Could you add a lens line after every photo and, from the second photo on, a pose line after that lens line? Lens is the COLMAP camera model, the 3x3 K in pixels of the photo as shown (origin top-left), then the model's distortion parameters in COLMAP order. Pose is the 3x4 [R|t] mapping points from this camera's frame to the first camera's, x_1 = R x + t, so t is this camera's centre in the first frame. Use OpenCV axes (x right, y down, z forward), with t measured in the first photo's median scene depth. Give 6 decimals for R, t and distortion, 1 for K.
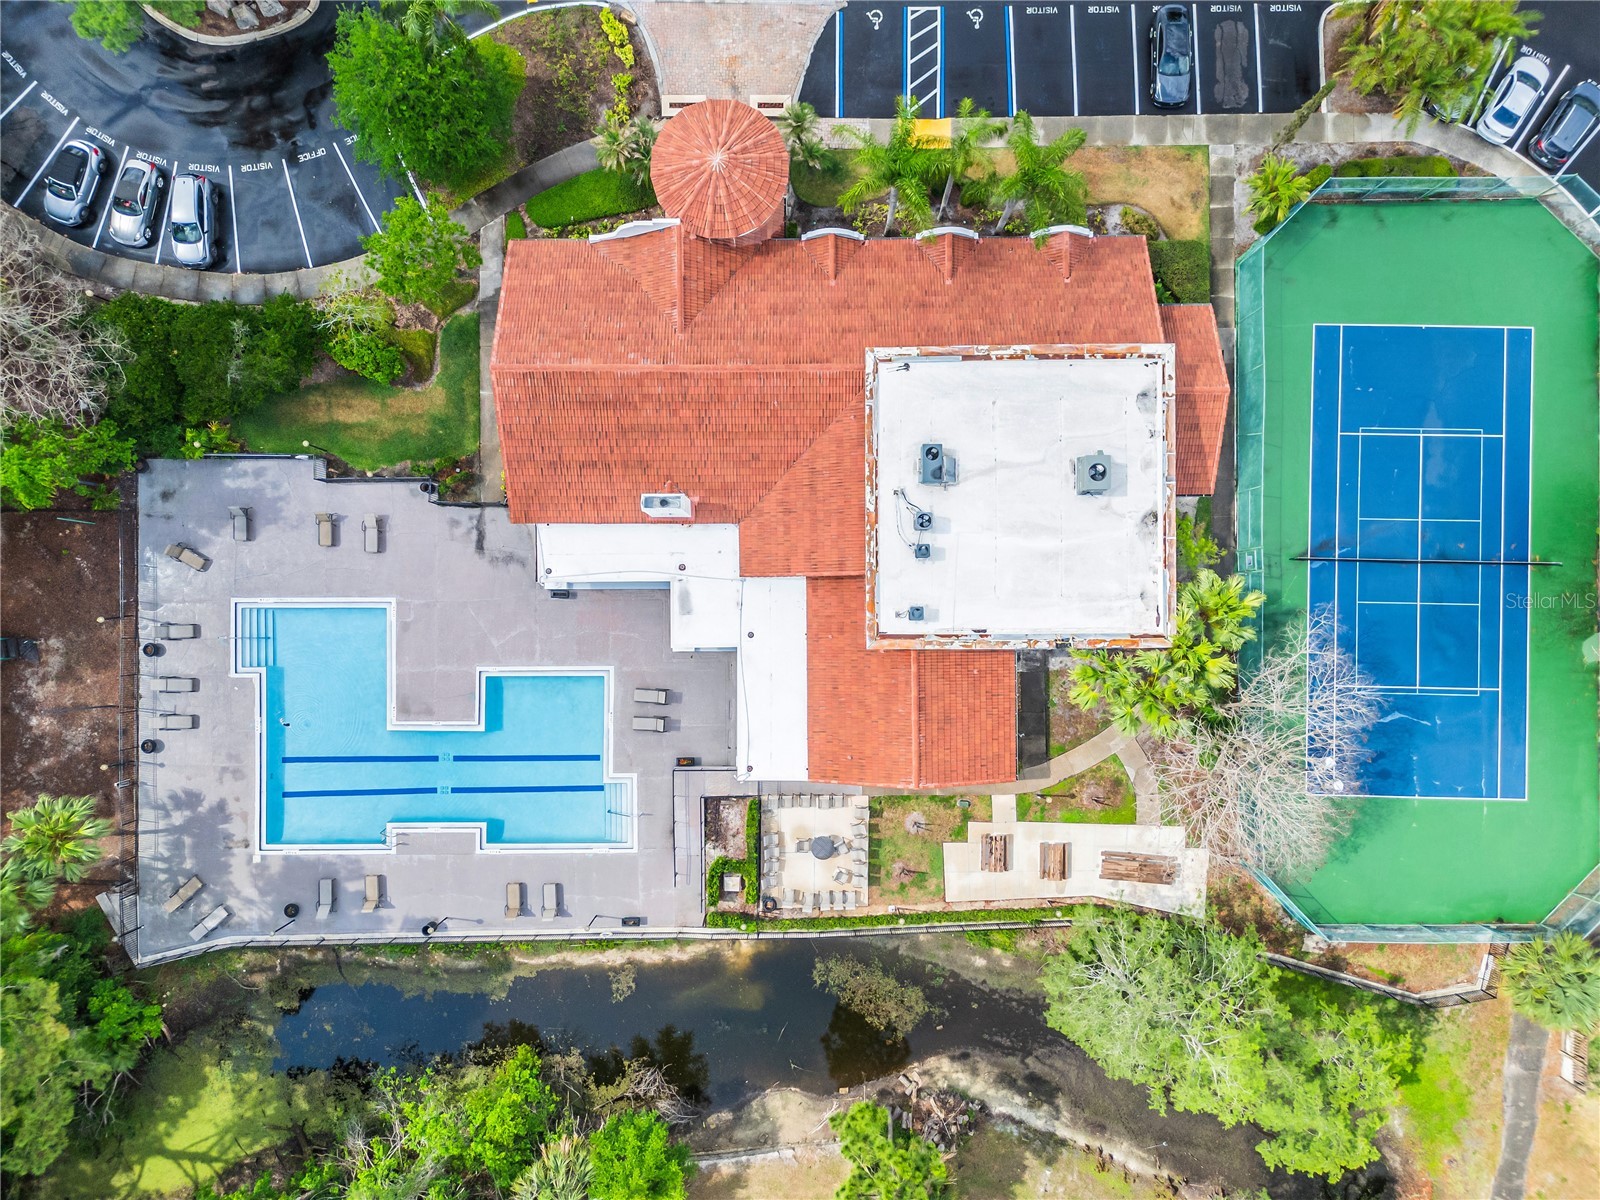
lens RADIAL K [[1117.8, 0, 804.0], [0, 1117.8, 603.1], [0, 0, 1]] dist [0.080861, -0.080849]
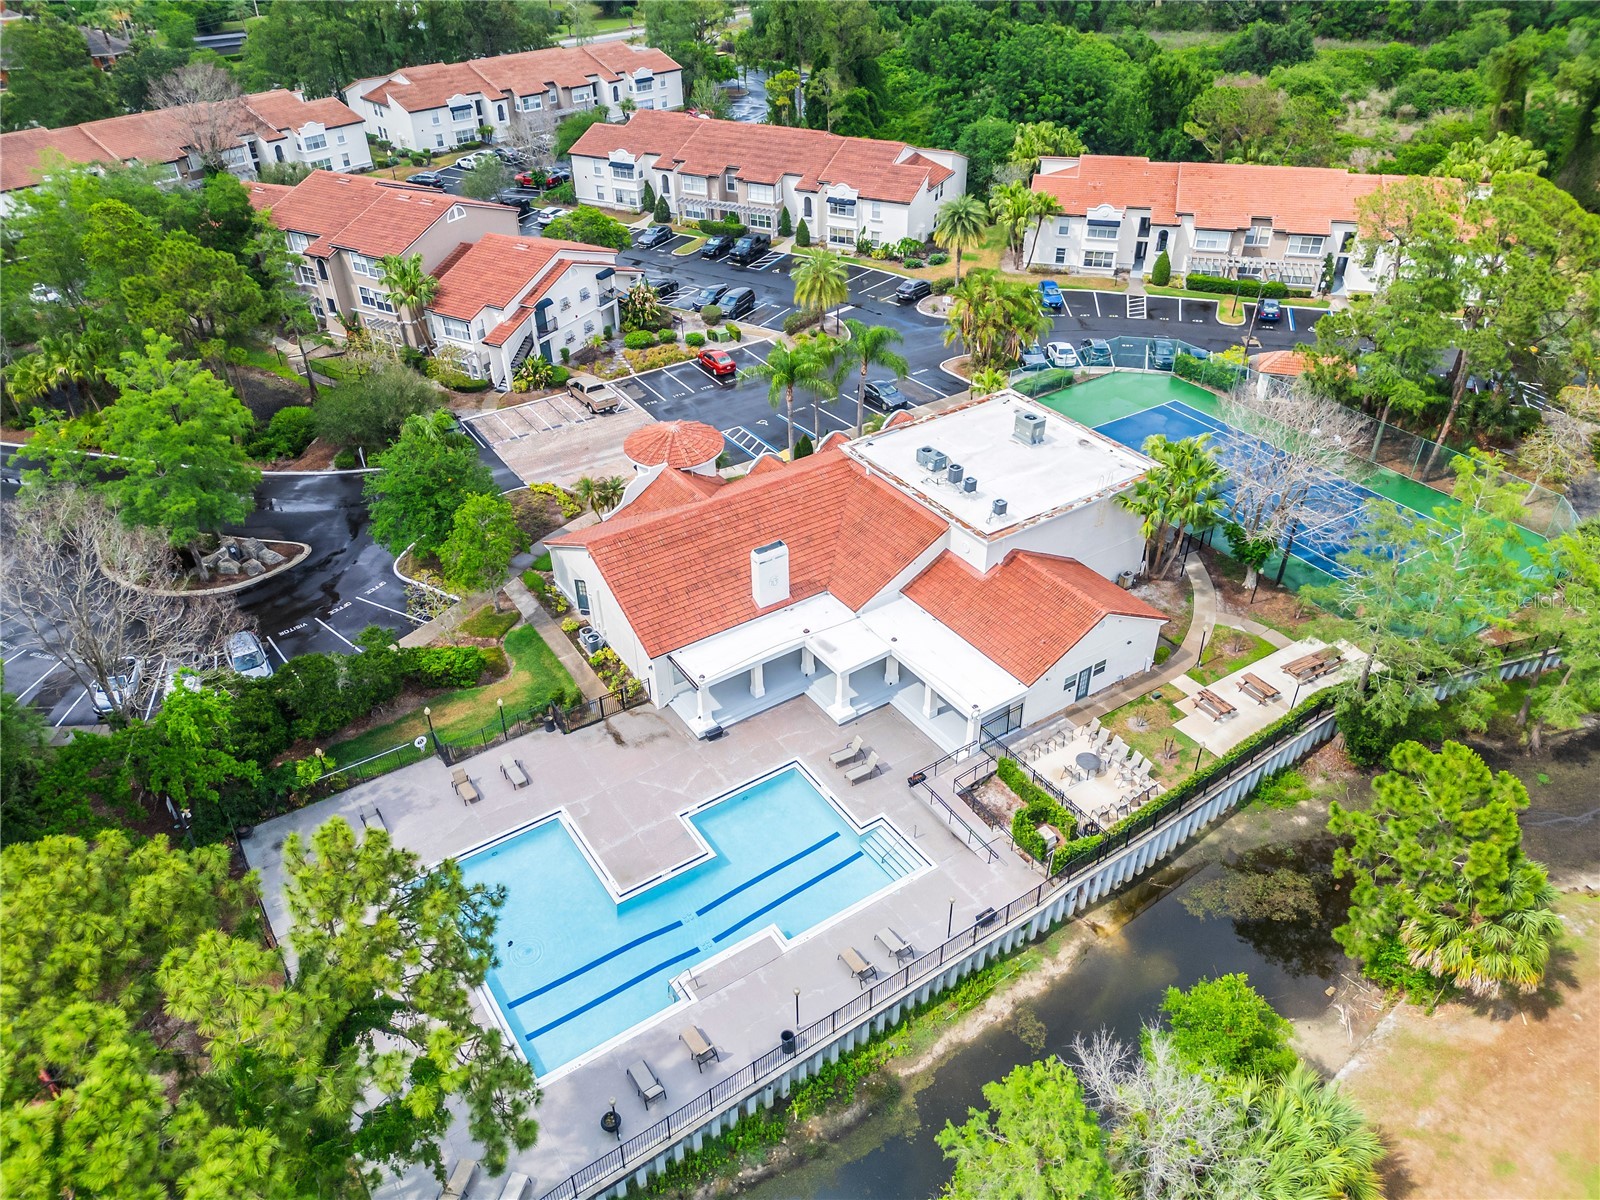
lens RADIAL K [[1117.8, 0, 804.0], [0, 1117.8, 603.1], [0, 0, 1]] dist [0.080861, -0.080849]
pose [[0.833760, -0.322468, 0.448172, -0.558103], [0.552120, 0.491092, -0.673790, 0.648680], [-0.002818, 0.809224, 0.587494, 0.319222]]
